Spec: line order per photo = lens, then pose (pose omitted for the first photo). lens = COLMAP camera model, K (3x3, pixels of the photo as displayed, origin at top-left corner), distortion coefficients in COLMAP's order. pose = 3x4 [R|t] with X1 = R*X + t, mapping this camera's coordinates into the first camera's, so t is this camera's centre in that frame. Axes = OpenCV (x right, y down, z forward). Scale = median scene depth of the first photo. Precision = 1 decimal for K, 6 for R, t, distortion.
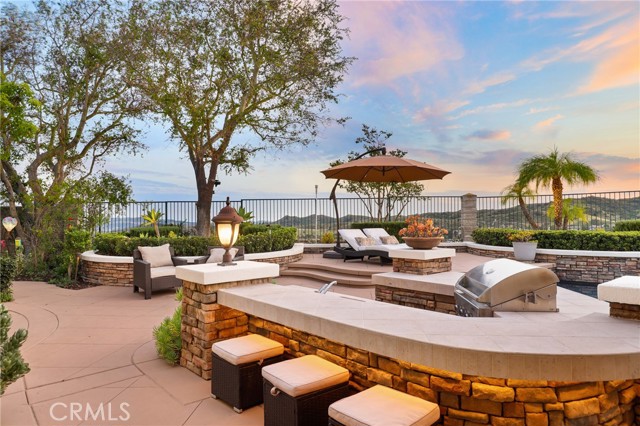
lens RADIAL K [[409.3, 0, 320.8], [0, 409.3, 215.5], [0, 0, 1]] dist [0.006812, -0.002570]
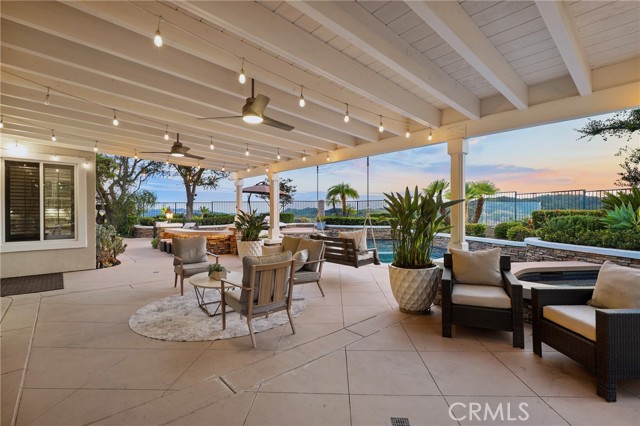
lens RADIAL K [[299.9, 0, 319.7], [0, 299.9, 212.5], [0, 0, 1]] dist [0.000063, 0.000174]
pose [[0.999806, 0.007350, 0.018277, 0.372579], [-0.007621, 0.999861, 0.014815, -0.012449], [-0.018166, -0.014951, 0.999723, -0.611440]]
